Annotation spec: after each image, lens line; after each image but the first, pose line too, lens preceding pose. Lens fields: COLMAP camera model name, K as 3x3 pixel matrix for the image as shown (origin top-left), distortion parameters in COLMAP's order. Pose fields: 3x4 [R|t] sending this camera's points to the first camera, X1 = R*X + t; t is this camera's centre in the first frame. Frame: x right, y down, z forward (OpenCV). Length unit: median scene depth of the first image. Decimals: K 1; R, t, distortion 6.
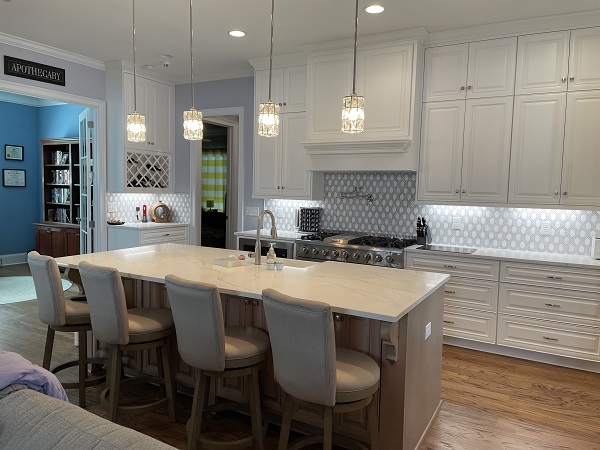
lens RADIAL K [[452.1, 0, 300.3], [0, 452.1, 225.8], [0, 0, 1]] dist [0.014245, -0.017997]
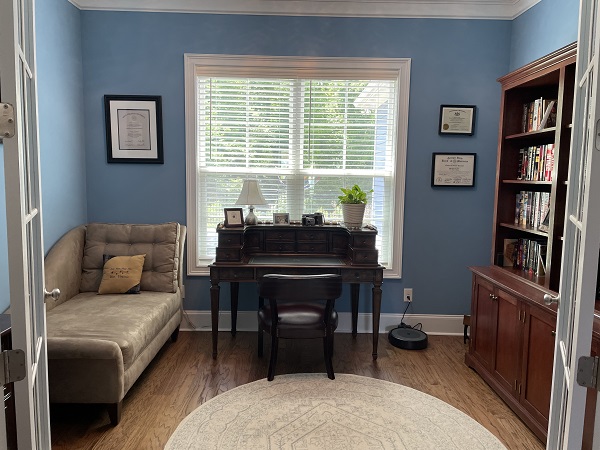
lens RADIAL K [[452.1, 0, 297.8], [0, 452.1, 224.6], [0, 0, 1]] dist [0.014245, -0.017997]
pose [[0.487749, 0.071939, -0.870015, -0.373805], [-0.067342, 0.996730, 0.044664, -0.076585], [0.870383, 0.036803, 0.490998, 0.832408]]
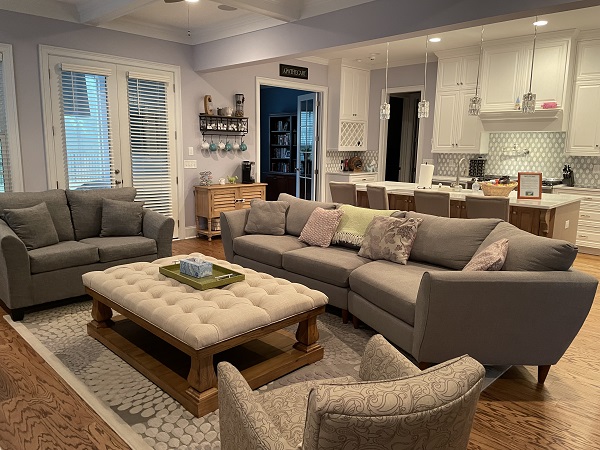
lens RADIAL K [[452.1, 0, 296.5], [0, 452.1, 219.7], [0, 0, 1]] dist [0.014245, -0.017997]
pose [[0.961927, 0.029155, -0.271746, -0.125341], [-0.008063, 0.996889, 0.078410, 0.039667], [0.273186, -0.073233, 0.959169, -0.476228]]
